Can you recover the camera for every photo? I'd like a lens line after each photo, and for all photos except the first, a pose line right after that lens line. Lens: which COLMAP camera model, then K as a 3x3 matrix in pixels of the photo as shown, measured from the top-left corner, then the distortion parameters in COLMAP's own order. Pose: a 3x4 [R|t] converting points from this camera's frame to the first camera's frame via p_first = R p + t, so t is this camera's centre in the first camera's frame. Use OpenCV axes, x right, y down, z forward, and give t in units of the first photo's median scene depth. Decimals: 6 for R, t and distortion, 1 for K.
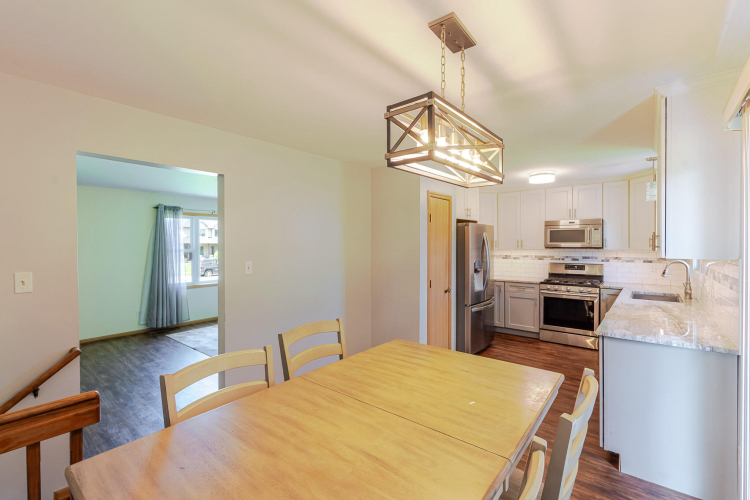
lens RADIAL K [[334.6, 0, 369.7], [0, 334.6, 249.6], [0, 0, 1]] dist [-0.002747, 0.000764]
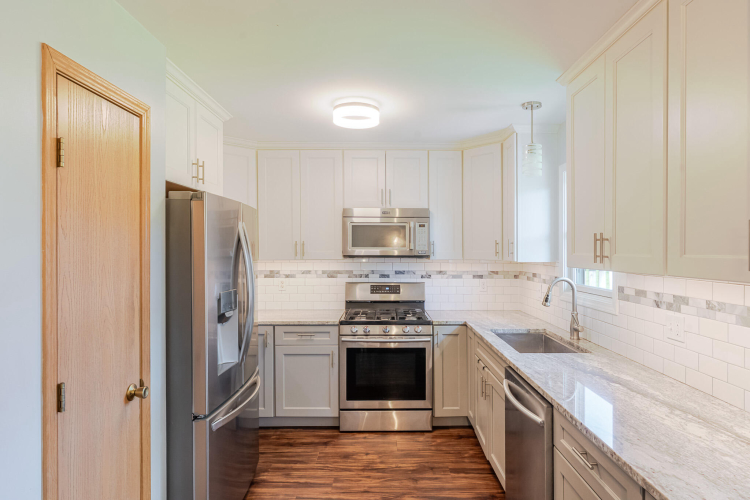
lens RADIAL K [[433.5, 0, 387.2], [0, 433.5, 257.6], [0, 0, 1]] dist [0.000687, -0.001213]
pose [[0.757226, -0.006722, 0.653118, 0.123658], [0.005418, 0.999977, 0.004011, -0.006900], [-0.653130, 0.000502, 0.757245, 0.450288]]
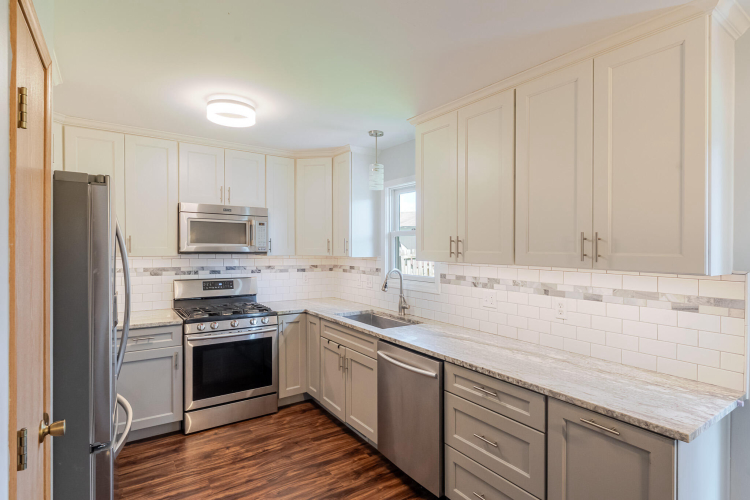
lens RADIAL K [[386.4, 0, 373.4], [0, 386.4, 253.3], [0, 0, 1]] dist [0.005434, -0.000897]
pose [[0.263314, -0.007200, 0.964683, 0.017013], [0.004057, 0.999972, 0.006356, -0.008191], [-0.964702, 0.002240, 0.263336, 0.592962]]
